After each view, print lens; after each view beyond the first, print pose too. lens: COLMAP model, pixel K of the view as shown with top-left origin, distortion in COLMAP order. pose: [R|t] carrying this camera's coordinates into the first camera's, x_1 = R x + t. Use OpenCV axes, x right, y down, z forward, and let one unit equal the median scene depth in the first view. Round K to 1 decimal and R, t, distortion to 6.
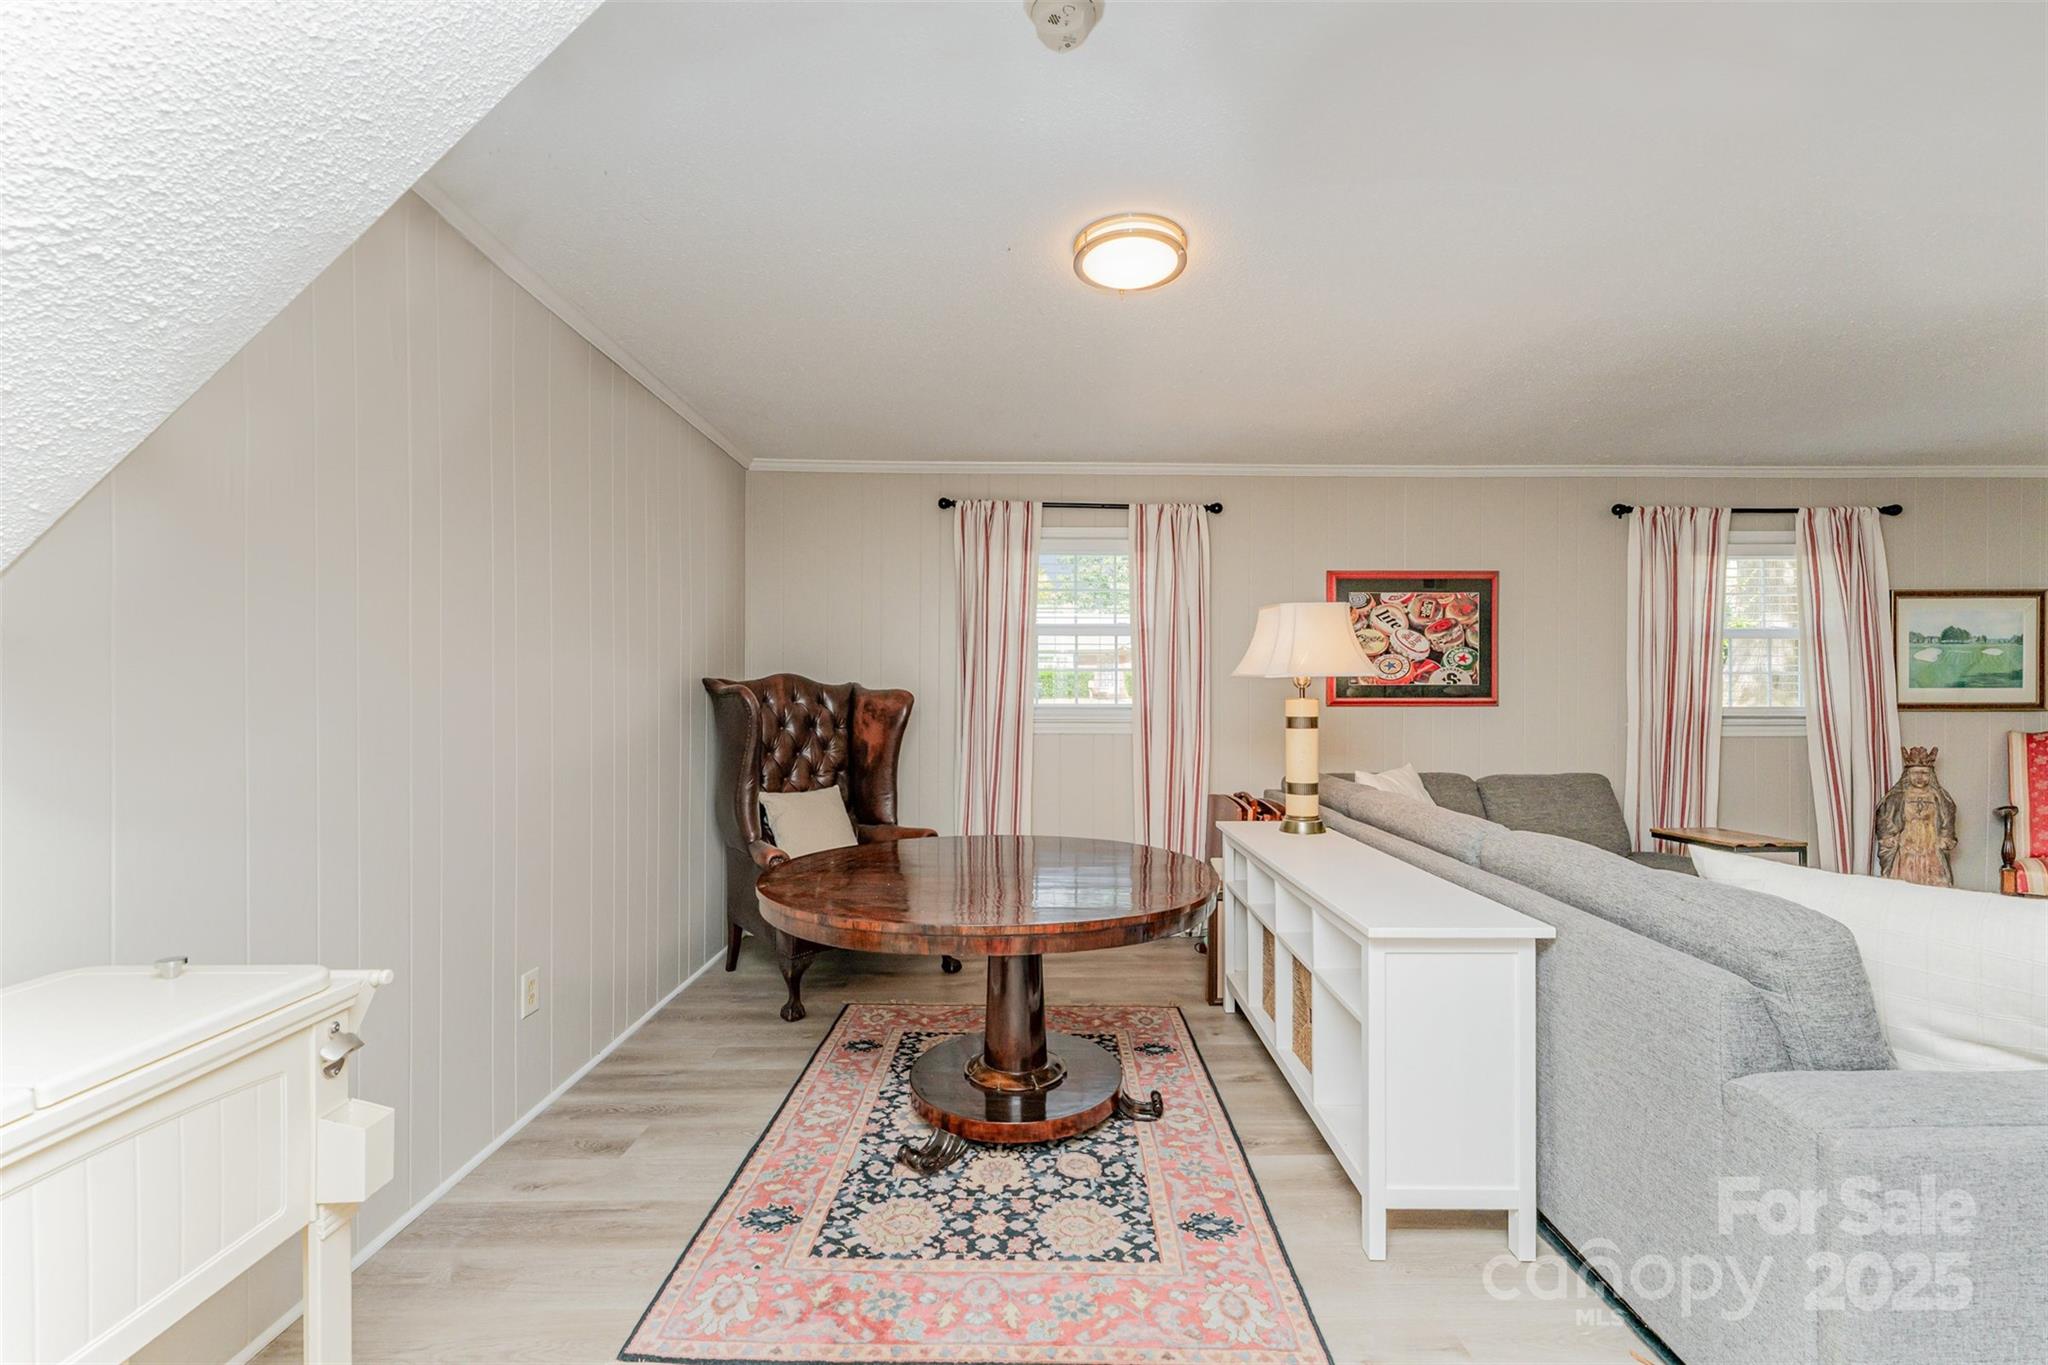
lens RADIAL K [[842.8, 0, 1029.2], [0, 842.8, 689.5], [0, 0, 1]] dist [0.008782, 0.000046]
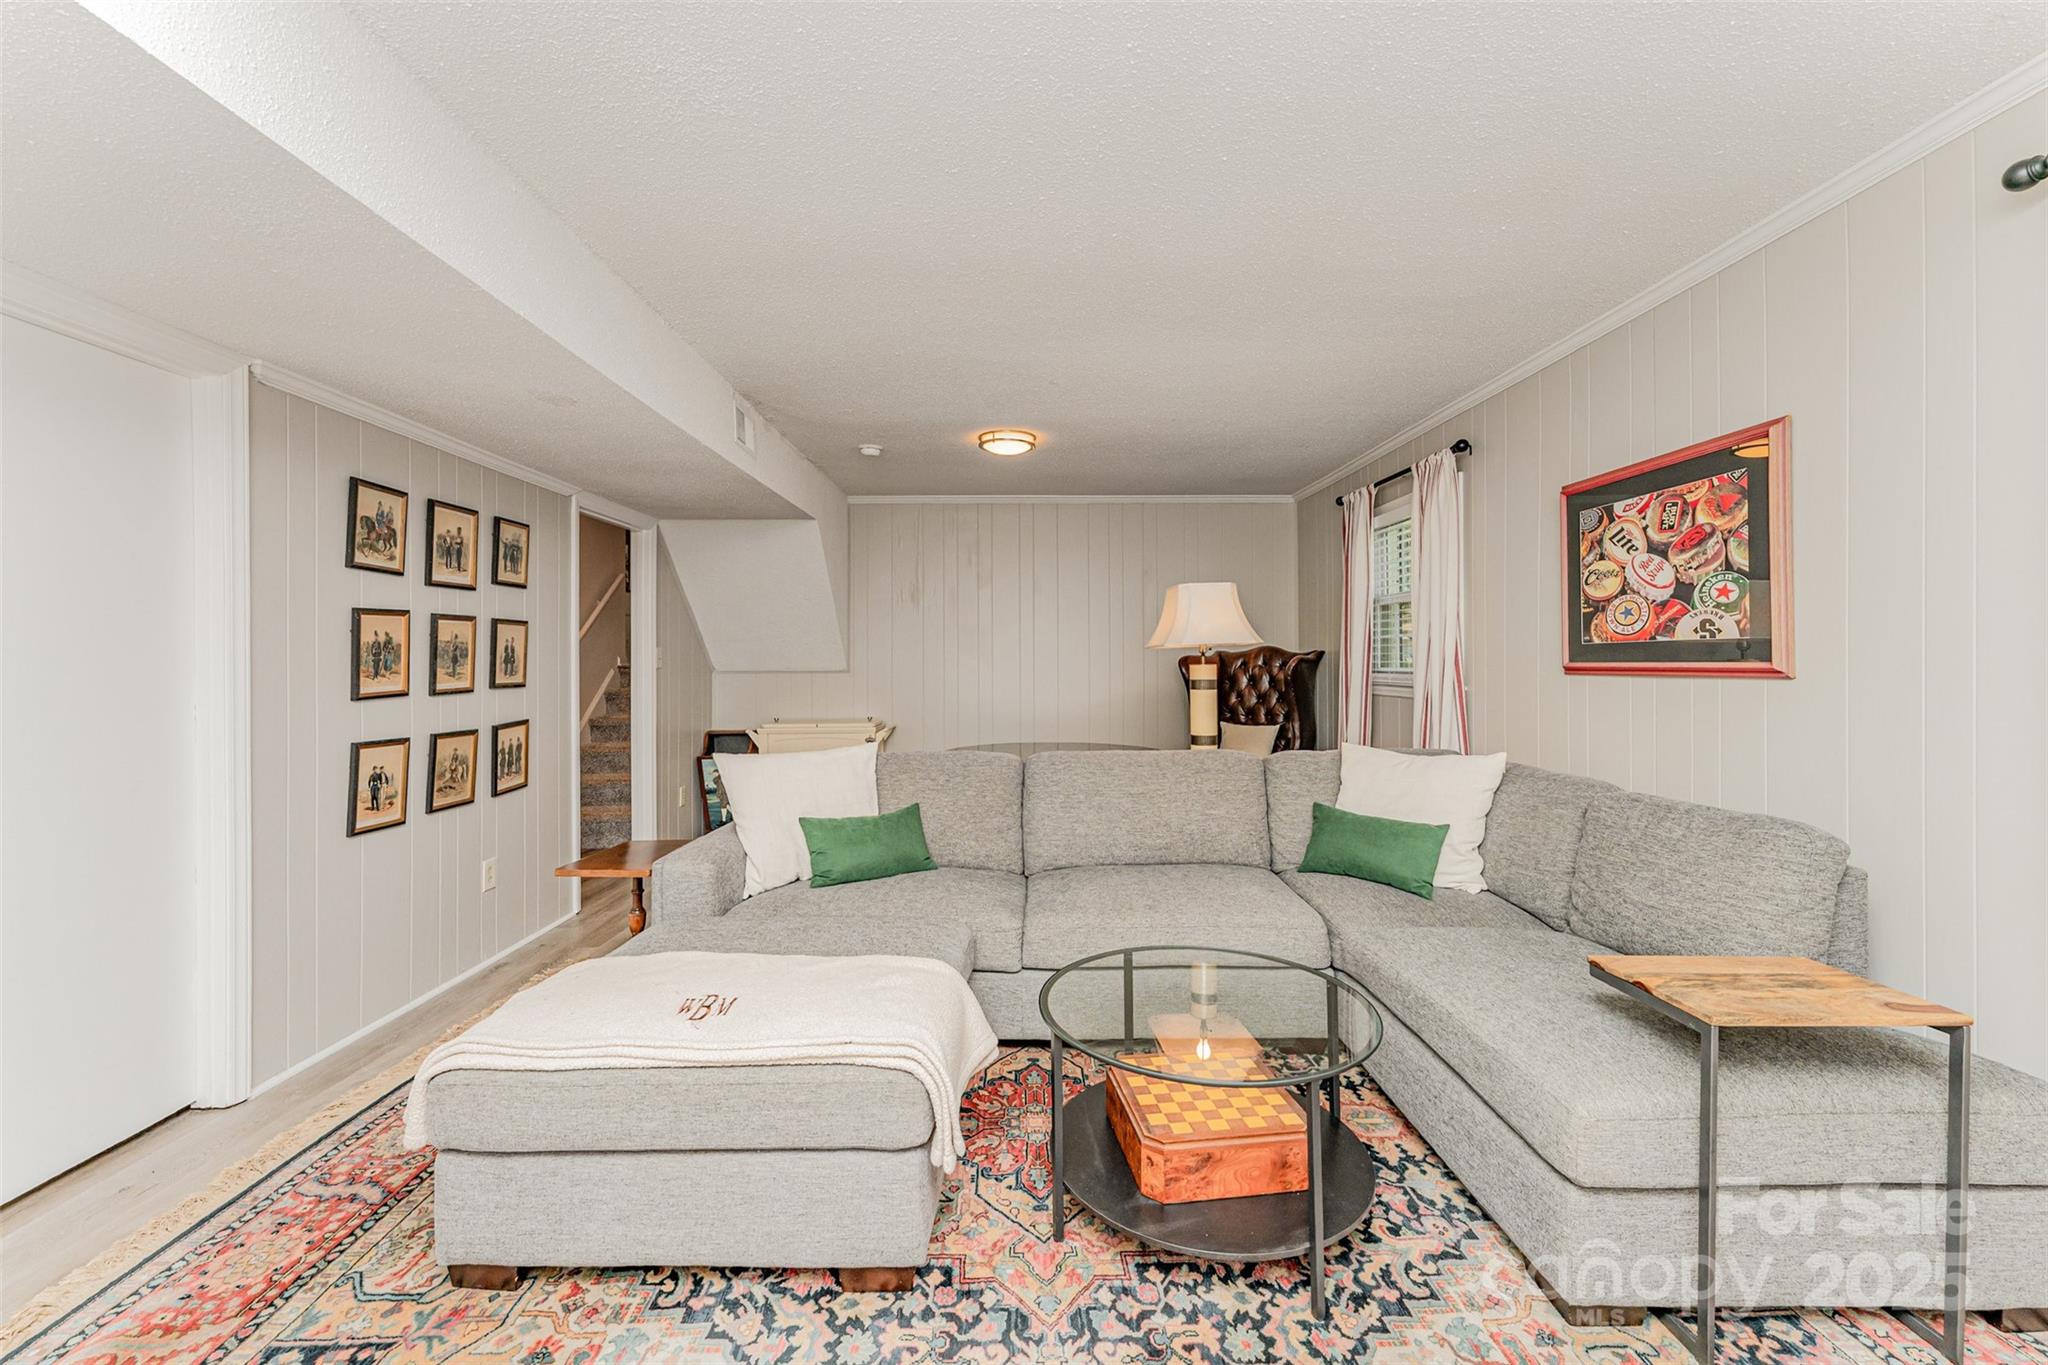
lens RADIAL K [[842.8, 0, 1029.2], [0, 842.8, 689.5], [0, 0, 1]] dist [0.008782, 0.000046]
pose [[0.006131, 0.031489, -0.999485, 1.139914], [0.009709, 0.999455, 0.031547, 0.006206], [0.999934, -0.009898, 0.005822, 0.566827]]
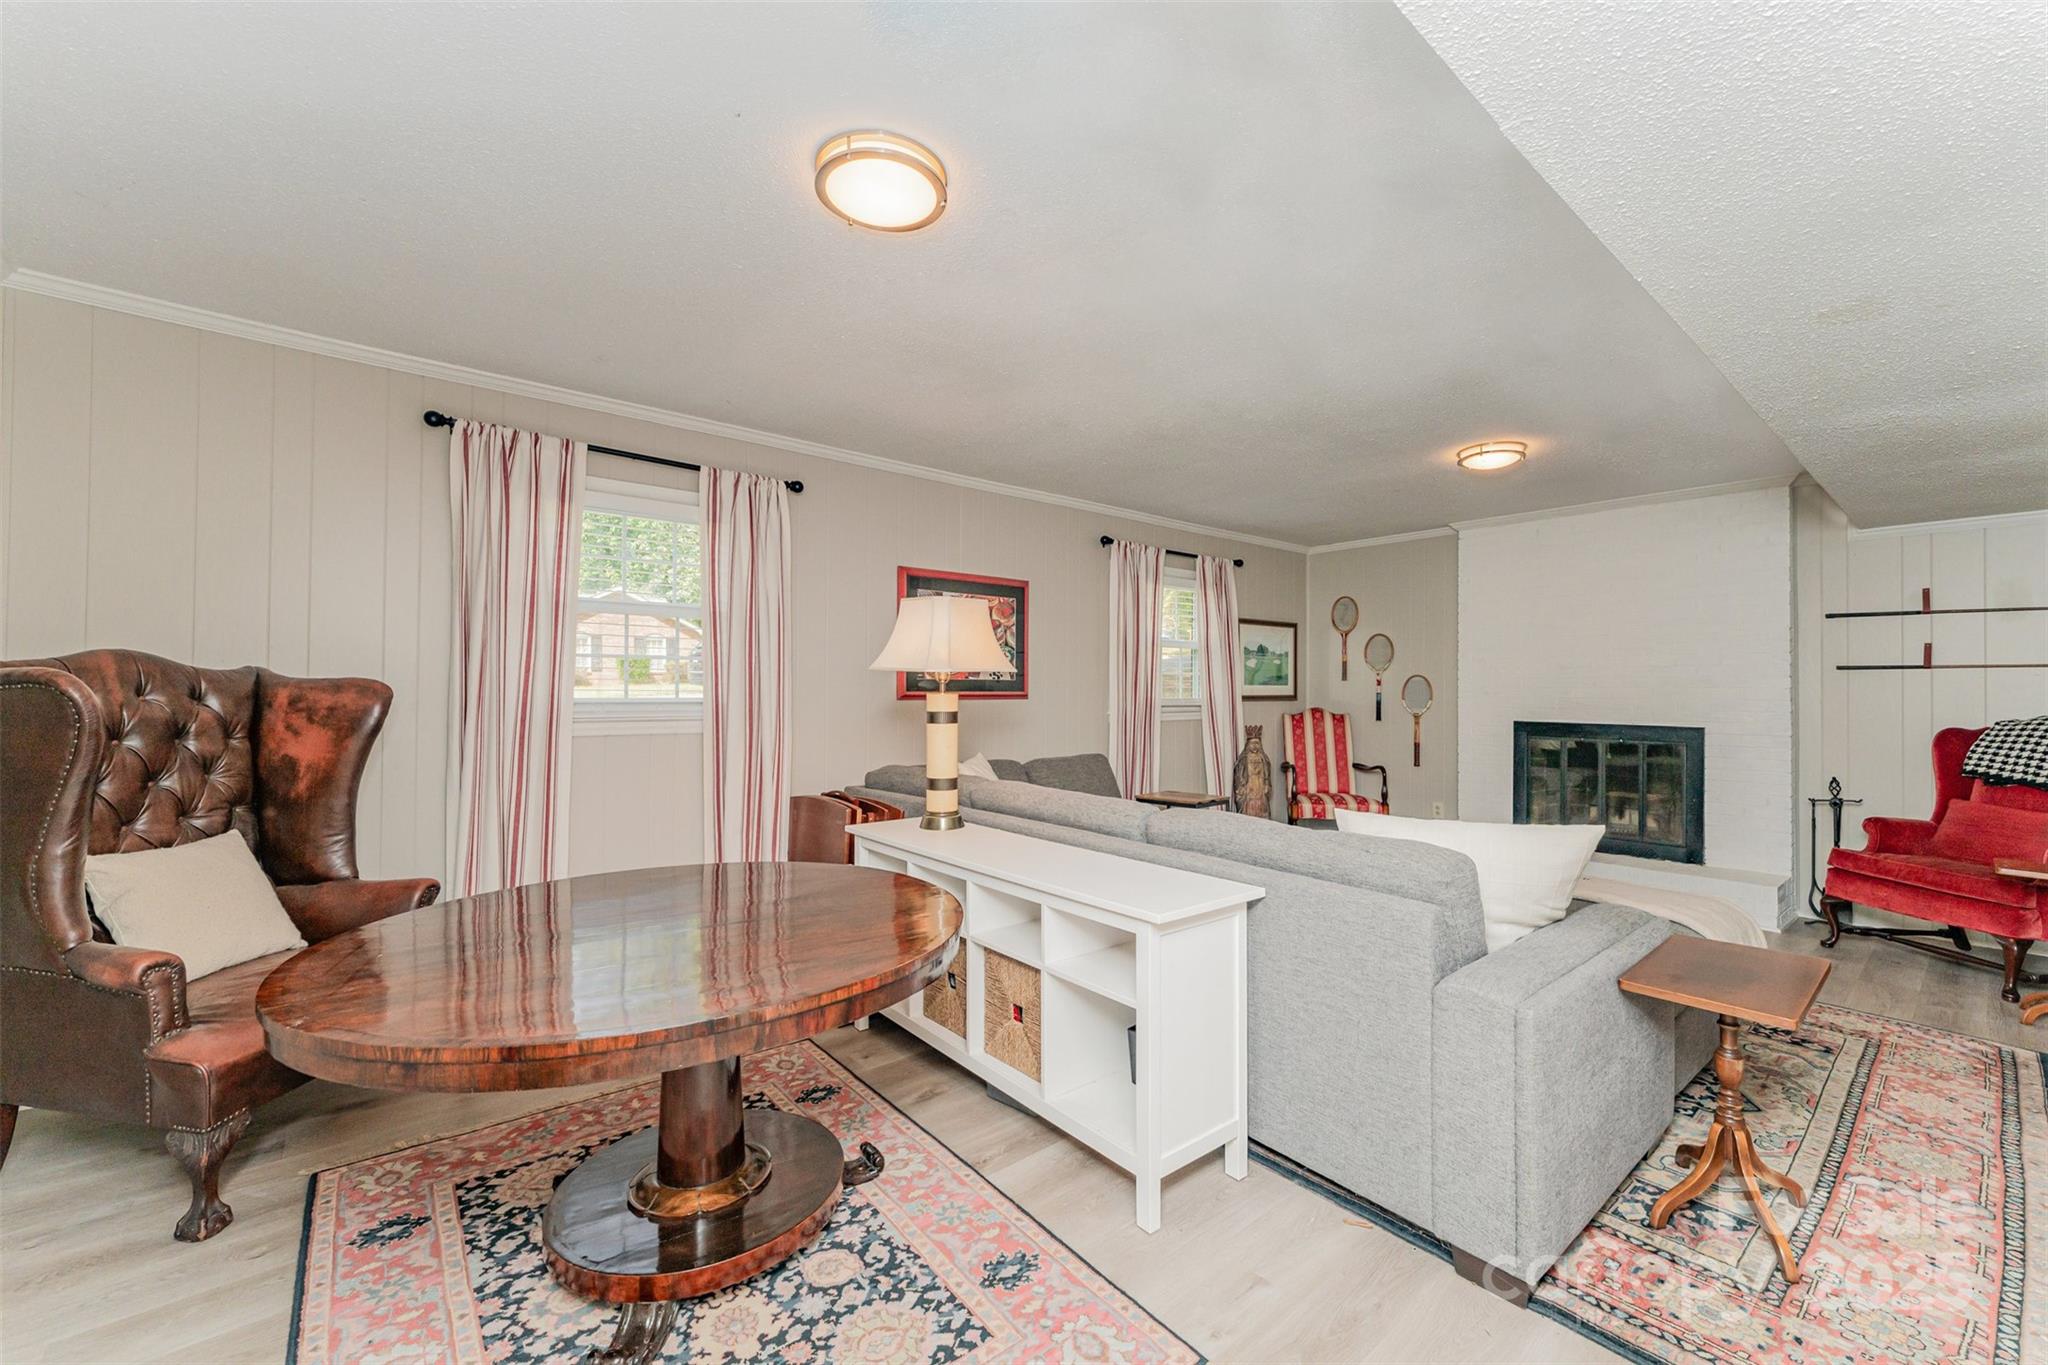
lens RADIAL K [[830.6, 0, 1019.1], [0, 830.6, 673.7], [0, 0, 1]] dist [0.003956, 0.000047]
pose [[0.765448, 0.014605, 0.643332, -0.189464], [-0.010025, 0.999892, -0.010771, -0.002080], [-0.643420, 0.001795, 0.765511, 0.153688]]
